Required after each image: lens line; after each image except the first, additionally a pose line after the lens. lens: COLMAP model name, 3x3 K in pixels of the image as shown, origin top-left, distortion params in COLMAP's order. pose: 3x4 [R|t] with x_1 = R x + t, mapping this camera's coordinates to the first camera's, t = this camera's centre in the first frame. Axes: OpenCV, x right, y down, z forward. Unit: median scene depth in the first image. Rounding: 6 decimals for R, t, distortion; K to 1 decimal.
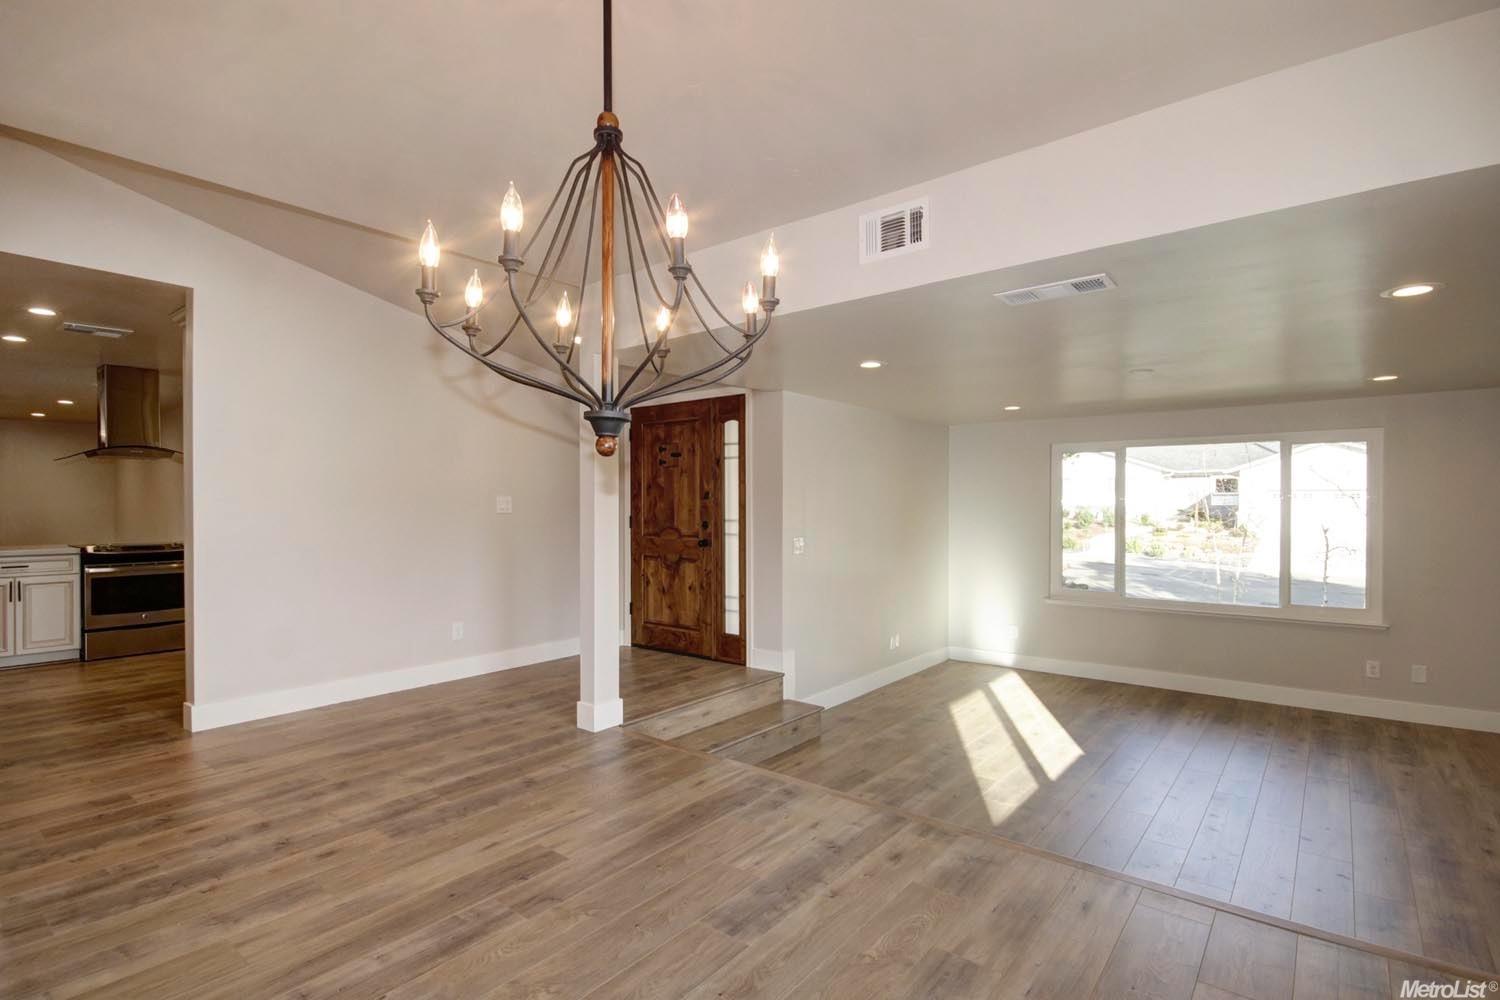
lens RADIAL K [[731.4, 0, 750.0], [0, 731.4, 500.0], [0, 0, 1]] dist [-0.011068, -0.000154]
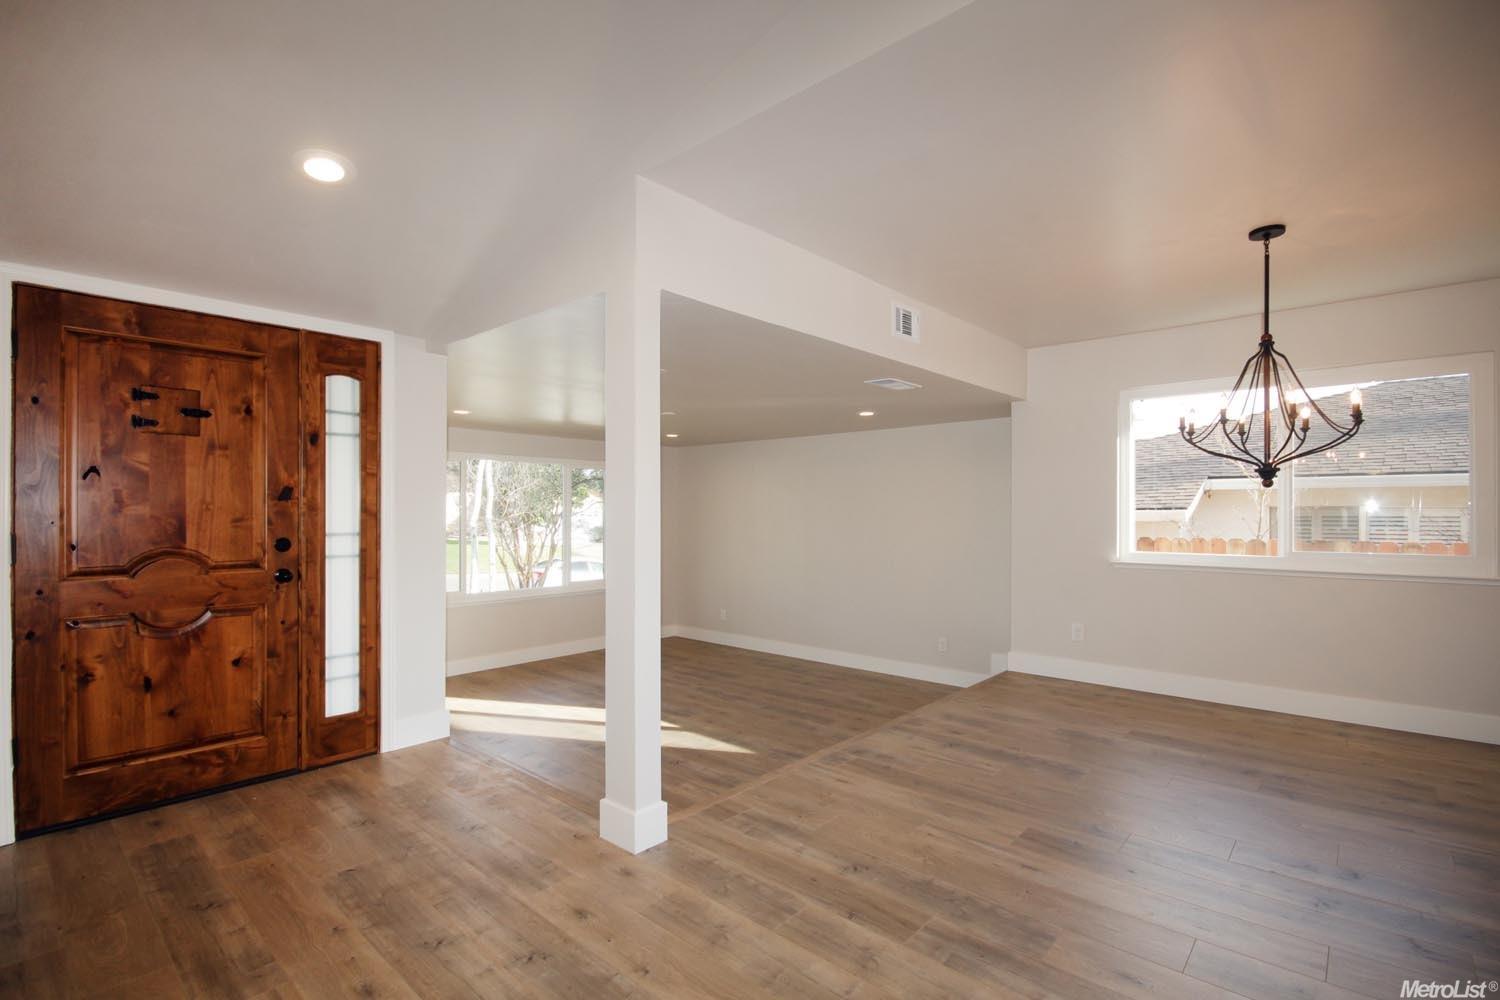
lens RADIAL K [[693.5, 0, 736.0], [0, 693.5, 507.4], [0, 0, 1]] dist [-0.007869, -0.000359]
pose [[0.054890, 0.009451, 0.998448, -0.658716], [-0.009330, 0.999916, -0.008952, 0.007114], [-0.998449, -0.008824, 0.054974, 0.685928]]
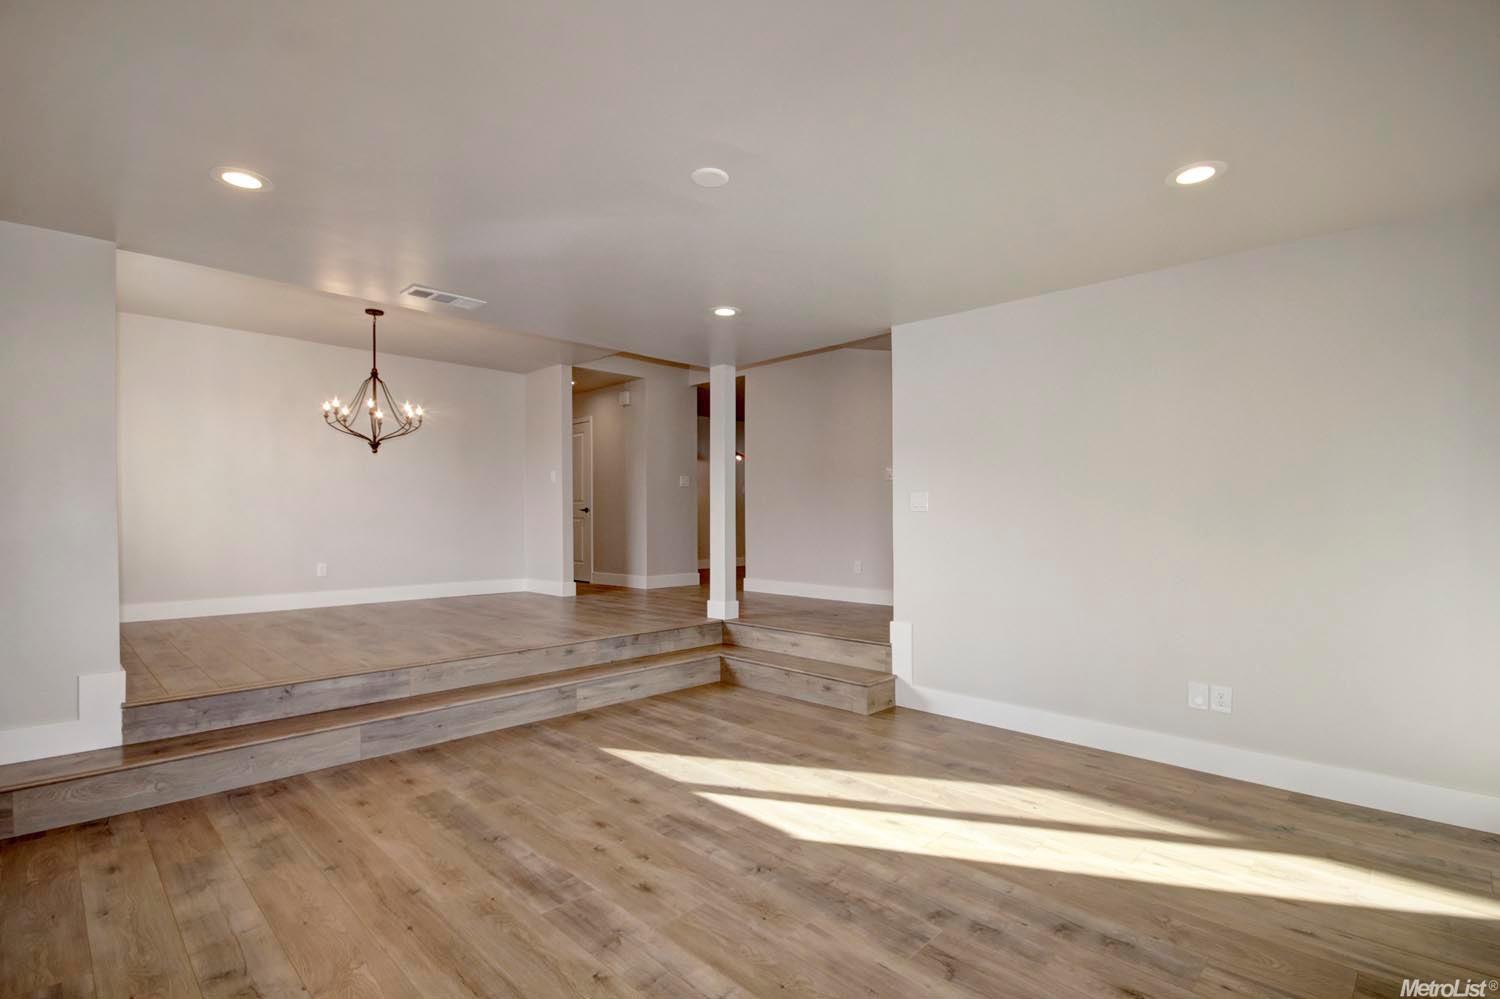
lens RADIAL K [[720.4, 0, 749.3], [0, 720.4, 516.5], [0, 0, 1]] dist [0.001021, 0.000198]
pose [[-0.109122, 0.000914, -0.994028, 0.937327], [0.006577, 0.999978, 0.000197, 0.082382], [0.994007, -0.006516, -0.109126, 0.931740]]
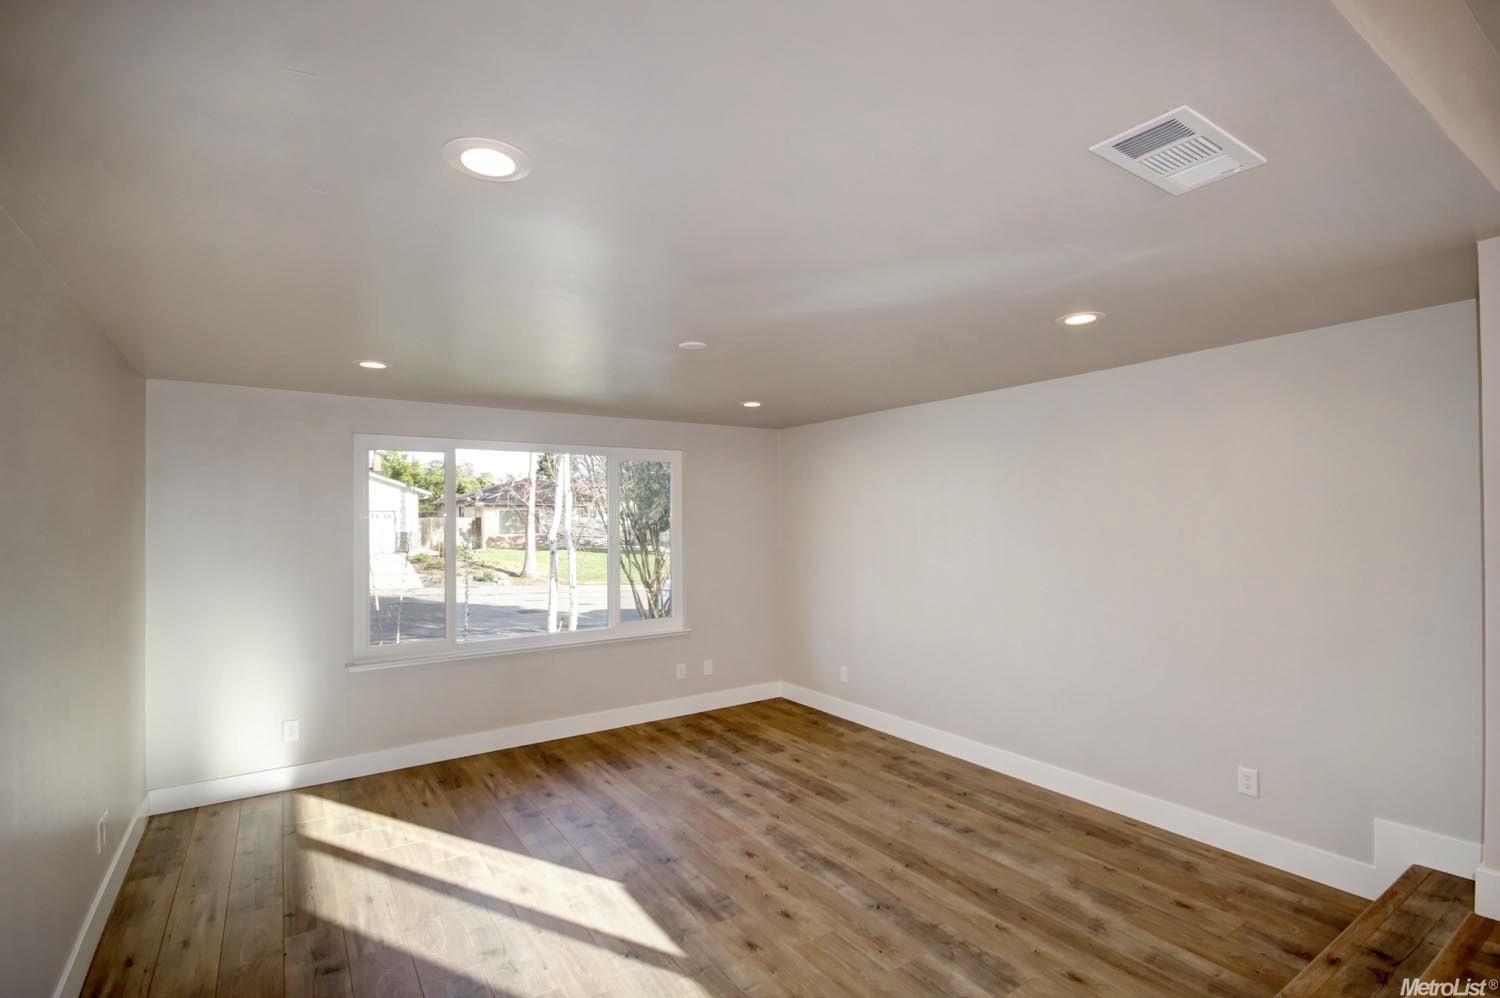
lens RADIAL K [[702.3, 0, 755.6], [0, 702.3, 515.9], [0, 0, 1]] dist [-0.000935, -0.001219]
pose [[0.297138, 0.002254, 0.954832, -0.120644], [0.003918, 0.999986, -0.003580, 0.004490], [-0.954827, 0.004805, 0.297125, 0.617638]]
